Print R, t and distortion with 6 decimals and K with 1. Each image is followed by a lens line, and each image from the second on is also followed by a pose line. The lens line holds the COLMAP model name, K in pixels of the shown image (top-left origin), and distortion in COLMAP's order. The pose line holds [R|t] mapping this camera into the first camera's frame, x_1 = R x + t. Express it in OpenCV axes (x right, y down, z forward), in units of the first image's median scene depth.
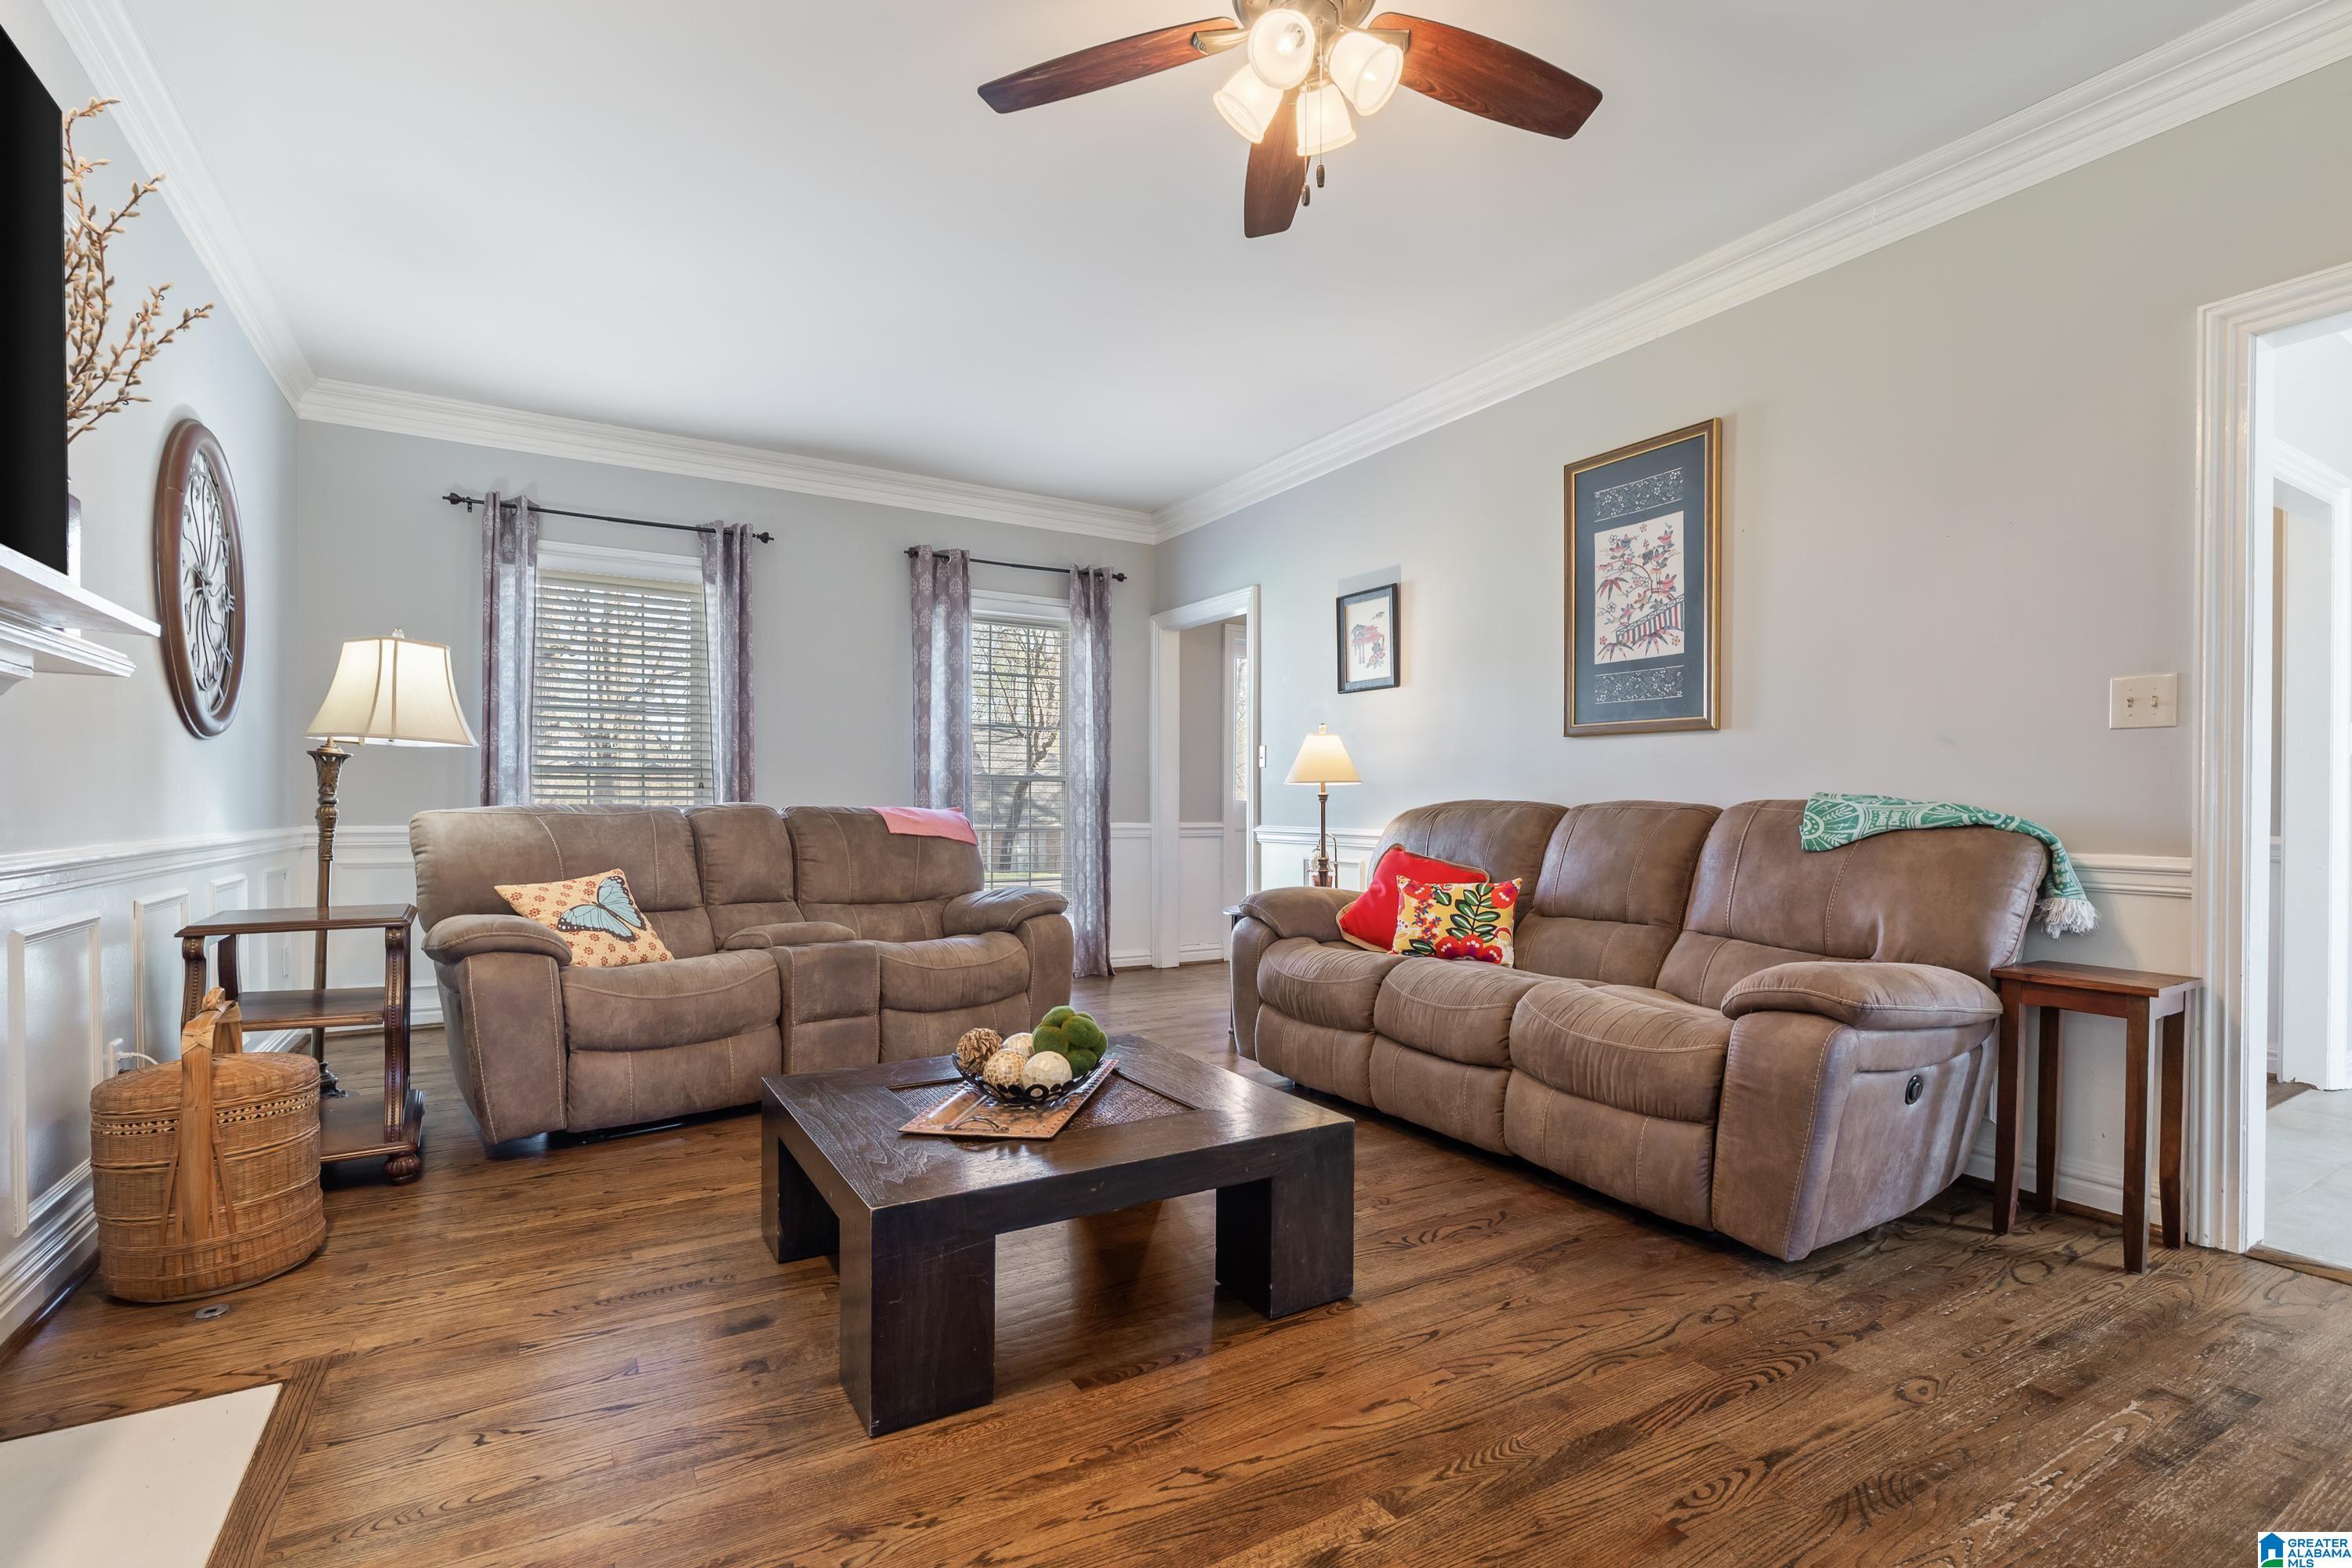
lens RADIAL K [[1093.9, 0, 1188.7], [0, 1093.9, 814.6], [0, 0, 1]] dist [-0.004986, -0.000248]
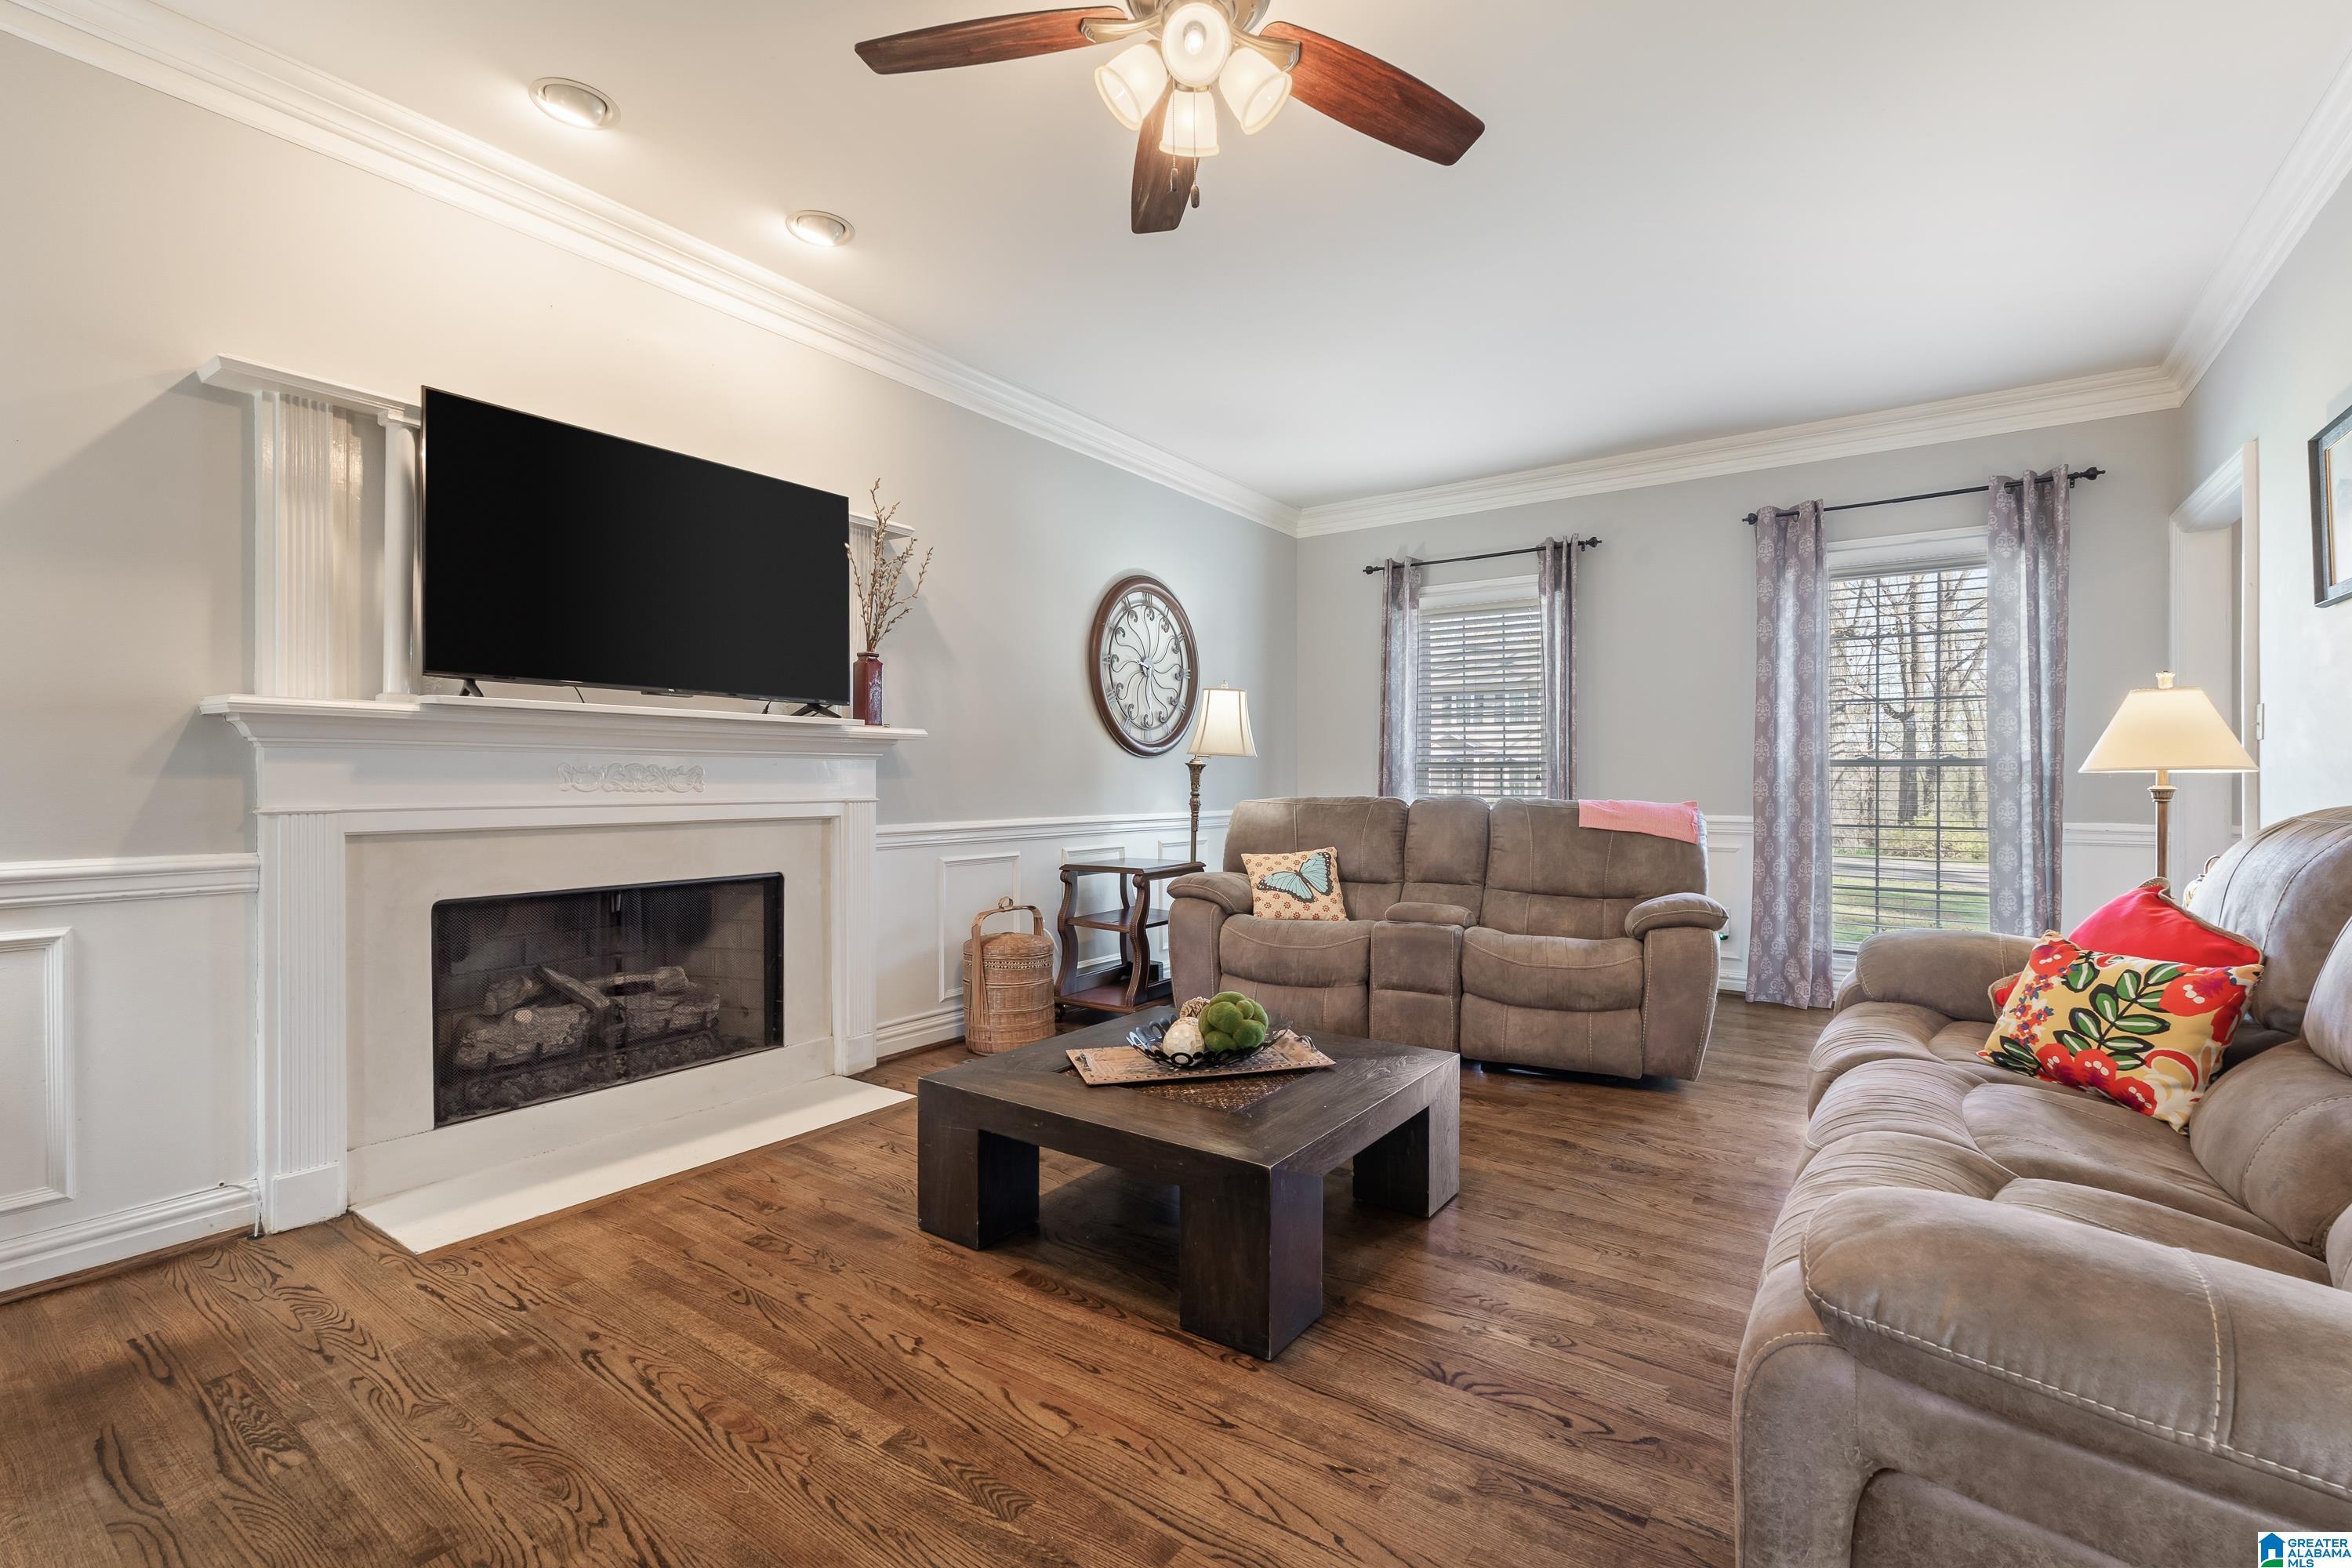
lens RADIAL K [[1026.9, 0, 1176.0], [0, 1026.9, 784.0], [0, 0, 1]] dist [-0.001138, 0.000455]
pose [[0.394877, -0.000937, -0.918733, 0.546923], [-0.006498, 0.999972, -0.003813, -0.019962], [0.918711, 0.007476, 0.394860, 0.359270]]
